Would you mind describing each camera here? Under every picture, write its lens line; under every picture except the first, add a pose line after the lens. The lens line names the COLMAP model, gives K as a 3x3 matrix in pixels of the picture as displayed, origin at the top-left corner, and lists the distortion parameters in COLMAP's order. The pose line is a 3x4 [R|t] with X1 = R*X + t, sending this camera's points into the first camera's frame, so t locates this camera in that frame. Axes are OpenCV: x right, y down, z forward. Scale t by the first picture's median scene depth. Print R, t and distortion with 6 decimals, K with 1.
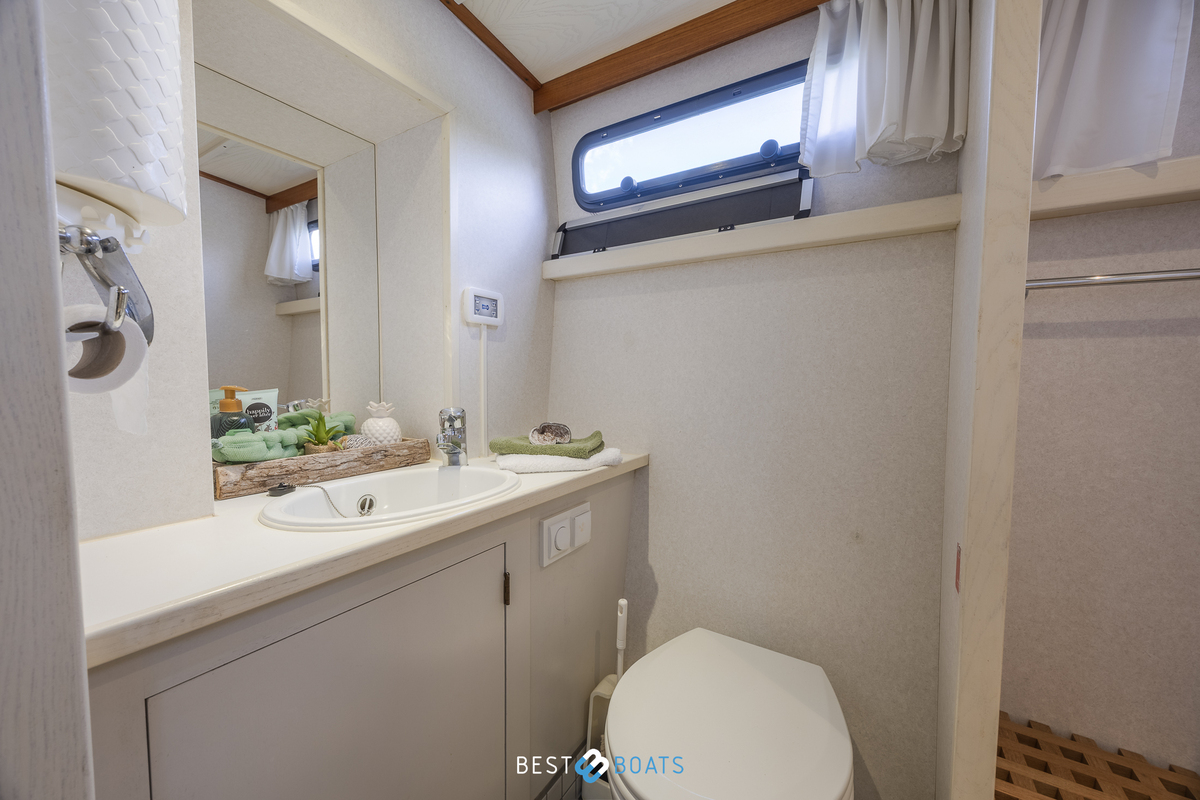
lens RADIAL K [[456.7, 0, 599.7], [0, 456.7, 404.7], [0, 0, 1]] dist [0.000059, 0.000057]
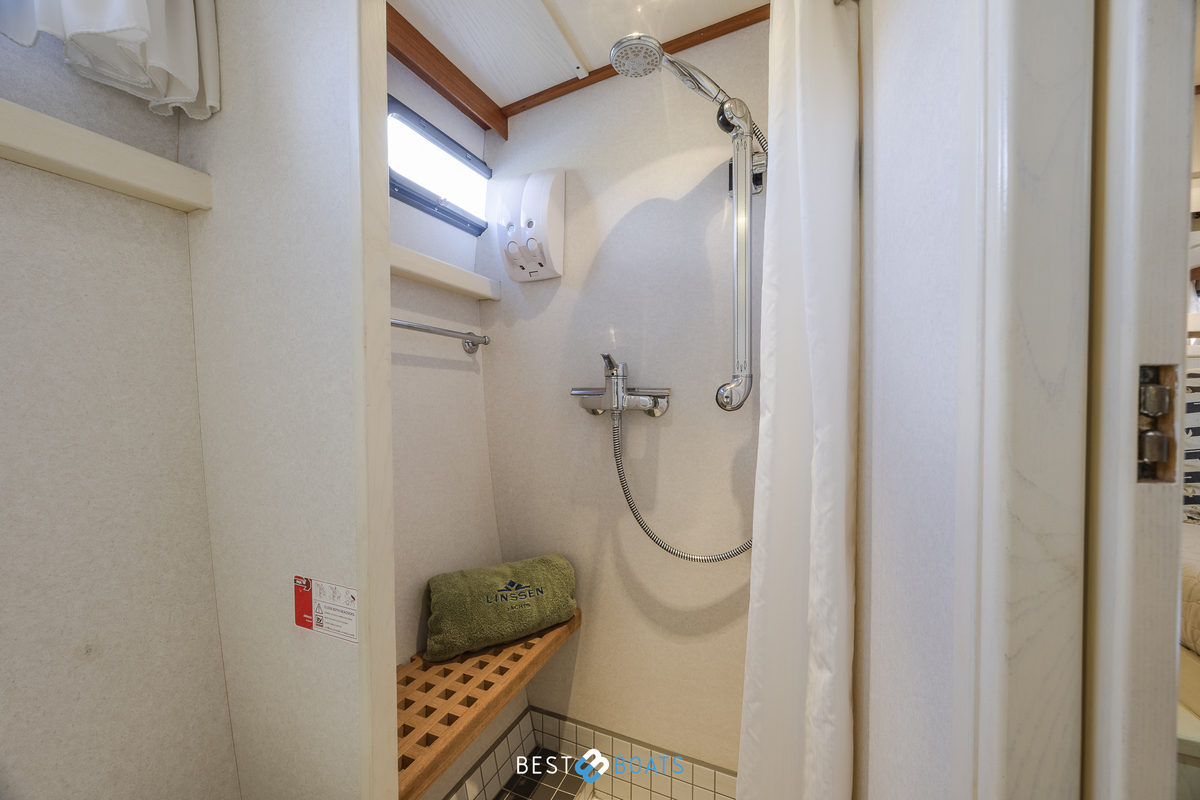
lens RADIAL K [[456.7, 0, 599.7], [0, 456.7, 404.7], [0, 0, 1]] dist [0.000059, 0.000057]
pose [[-0.148205, -0.031654, 0.988450, -0.120867], [0.061174, 0.997280, 0.041109, -0.023596], [-0.987063, 0.066560, -0.145865, 0.329199]]
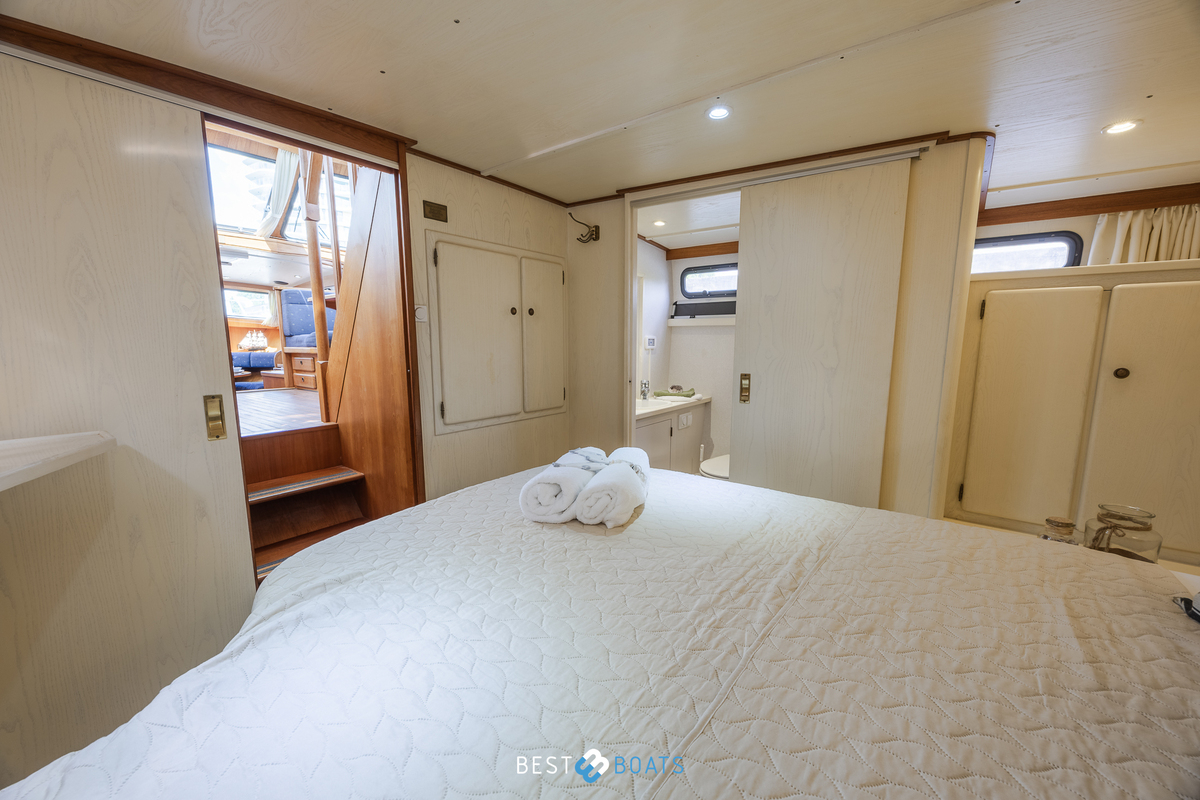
lens RADIAL K [[456.7, 0, 599.7], [0, 456.7, 404.7], [0, 0, 1]] dist [0.000059, 0.000057]
pose [[0.994041, 0.007025, -0.108780, -0.271215], [0.001499, 0.996946, 0.078076, -0.060596], [0.108996, -0.077773, 0.990995, -1.859461]]
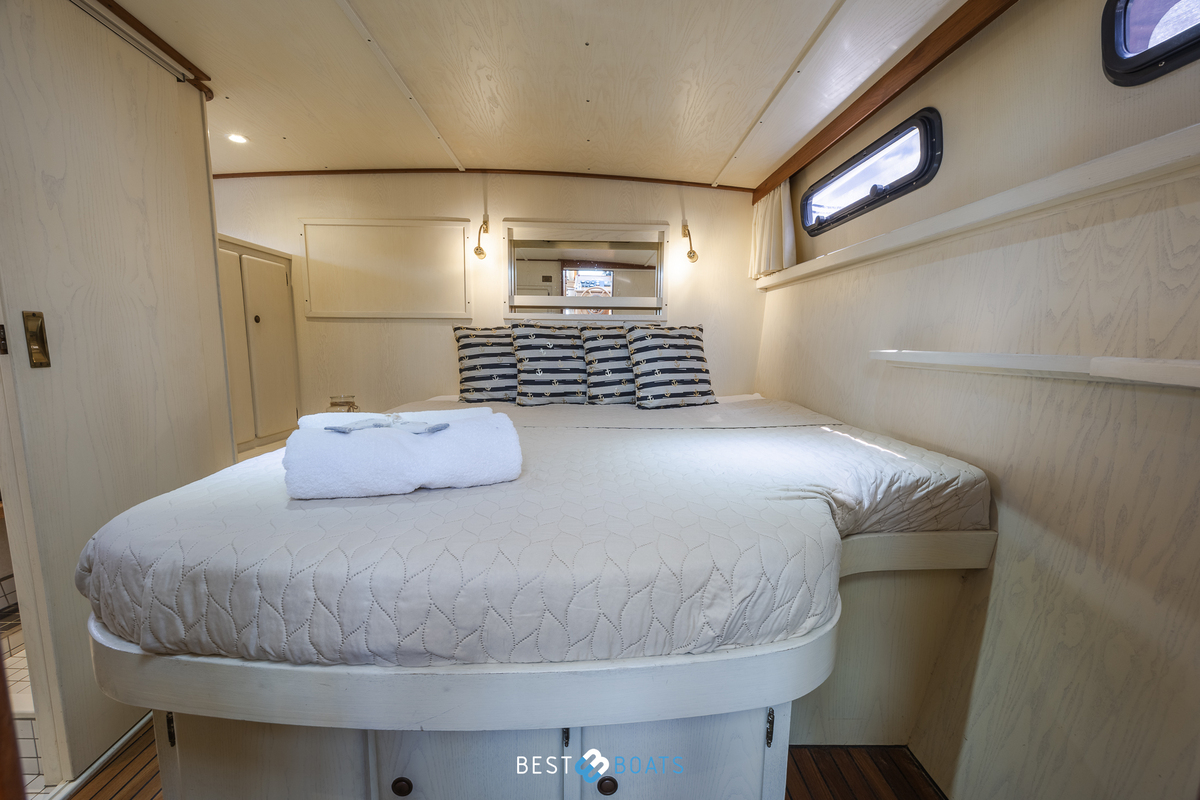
lens RADIAL K [[469.8, 0, 597.2], [0, 469.8, 403.6], [0, 0, 1]] dist [-0.000646, -0.000108]
pose [[-0.531232, -0.123887, 0.838120, -1.360901], [0.039088, 0.984614, 0.170316, 0.025586], [-0.846324, 0.123238, -0.518216, -0.478036]]
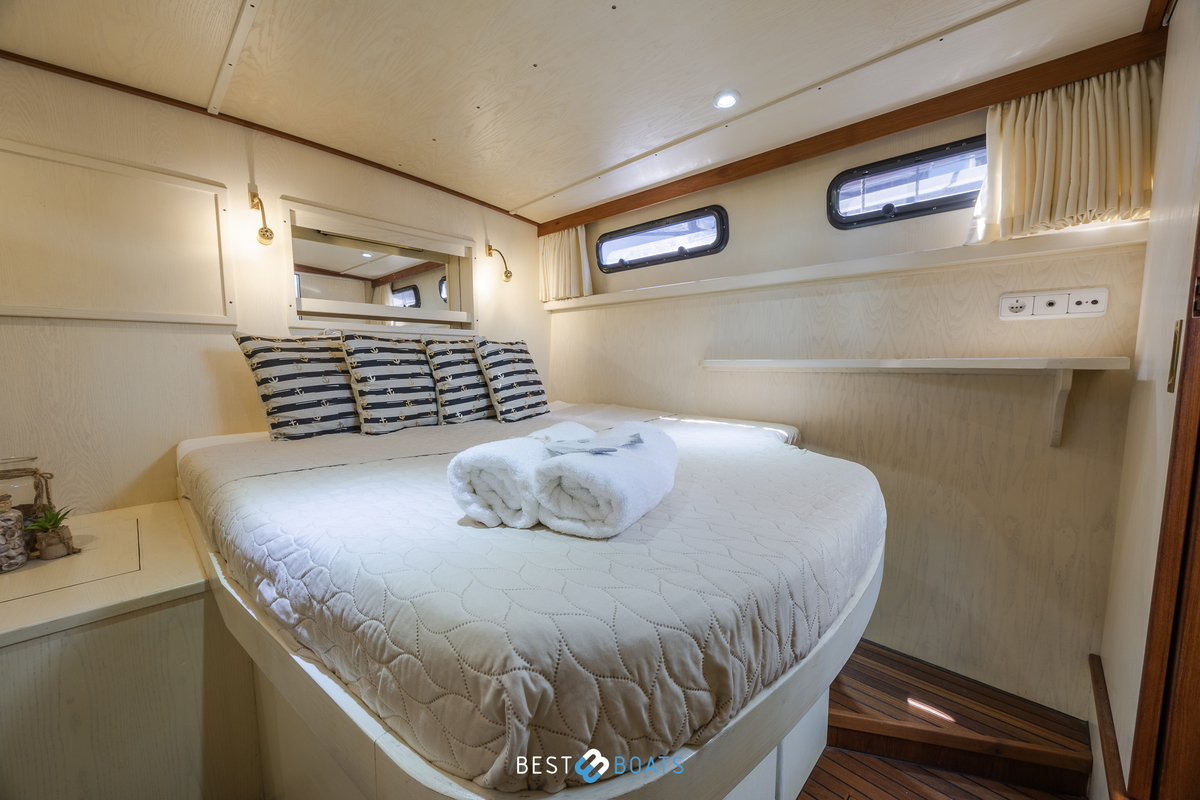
lens RADIAL K [[456.7, 0, 599.7], [0, 456.7, 404.7], [0, 0, 1]] dist [0.000059, 0.000057]
pose [[-0.977209, -0.027464, 0.210496, -0.630973], [0.006278, 0.987423, 0.157977, 0.013747], [-0.212188, 0.155698, -0.964746, 0.097258]]
